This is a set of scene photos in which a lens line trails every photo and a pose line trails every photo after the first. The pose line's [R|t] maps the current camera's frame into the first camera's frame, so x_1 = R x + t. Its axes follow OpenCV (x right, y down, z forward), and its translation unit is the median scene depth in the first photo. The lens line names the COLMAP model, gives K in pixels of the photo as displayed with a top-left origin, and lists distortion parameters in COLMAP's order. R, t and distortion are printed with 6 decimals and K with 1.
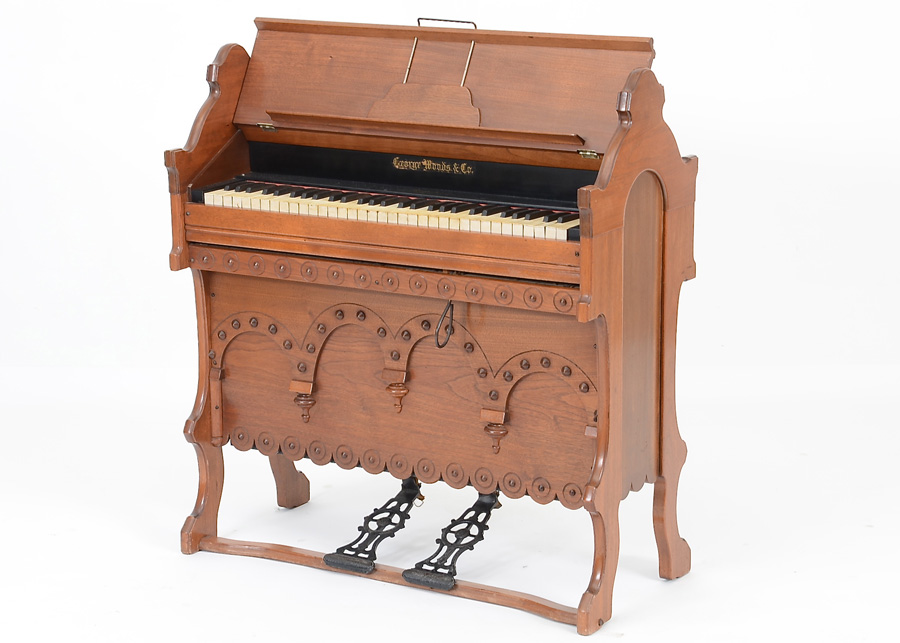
lens RADIAL K [[2426.7, 0, 450.0], [0, 2426.7, 321.5], [0, 0, 1]] dist [0.303959, -0.012376]
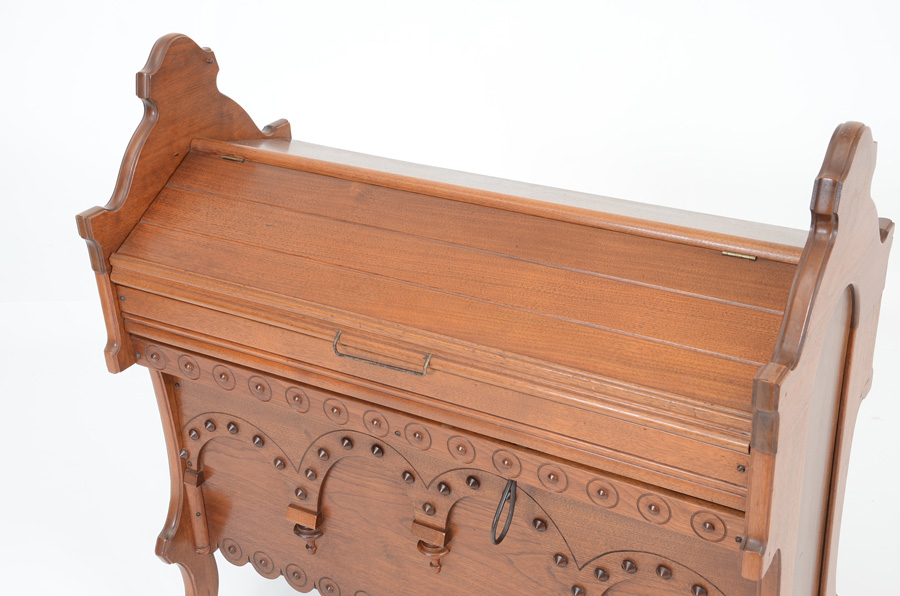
lens RADIAL K [[1225.0, 0, 450.0], [0, 1225.0, 298.0], [0, 0, 1]] dist [0.108875, 0.031106]
pose [[0.999349, -0.036014, -0.002210, -0.013361], [0.035450, 0.968591, 0.246120, -0.128932], [-0.006723, -0.246038, 0.969237, 0.662373]]
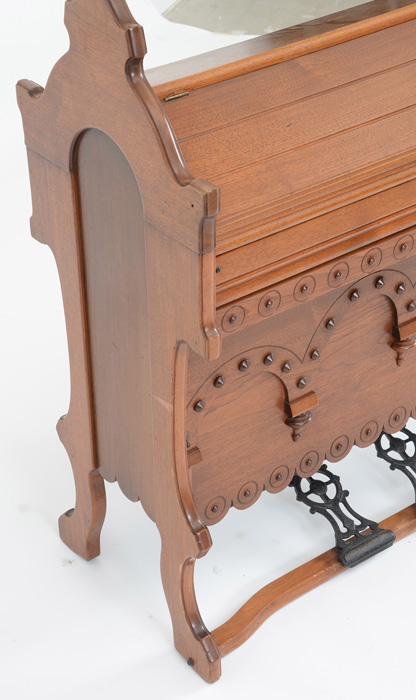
lens RADIAL K [[1320.2, 0, 208.0], [0, 1320.2, 350.0], [0, 0, 1]] dist [0.226704, 0.006905]
pose [[0.344484, -0.506192, 0.790633, -0.395613], [0.211149, 0.862380, 0.460128, -0.187460], [-0.914739, 0.008435, 0.403957, 0.869419]]
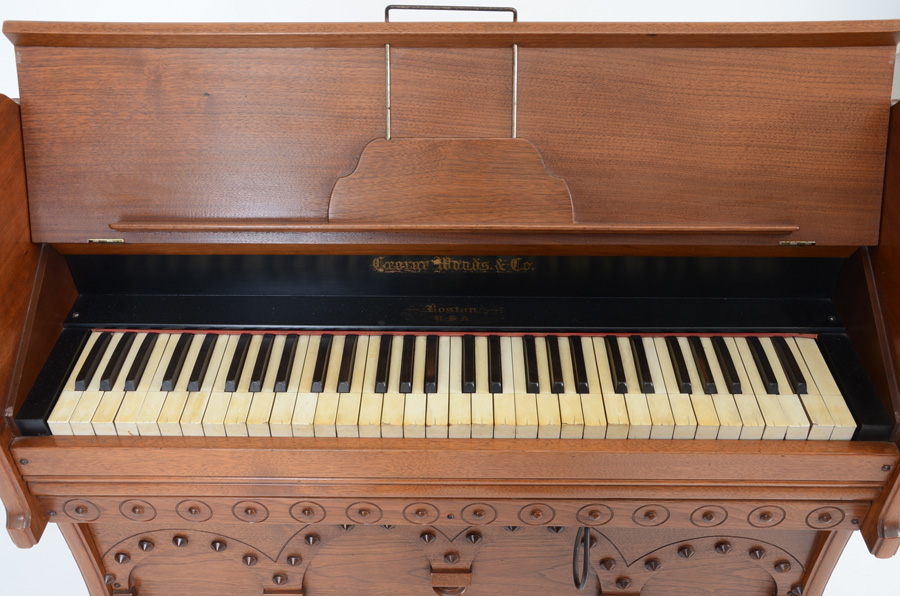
lens RADIAL K [[895.0, 0, 450.0], [0, 895.0, 298.0], [0, 0, 1]] dist [-0.057770, 0.177640]
pose [[0.855310, -0.312012, 0.413634, -0.098325], [0.109176, 0.888952, 0.444798, -0.151400], [-0.506483, -0.335281, 0.794394, 0.820376]]
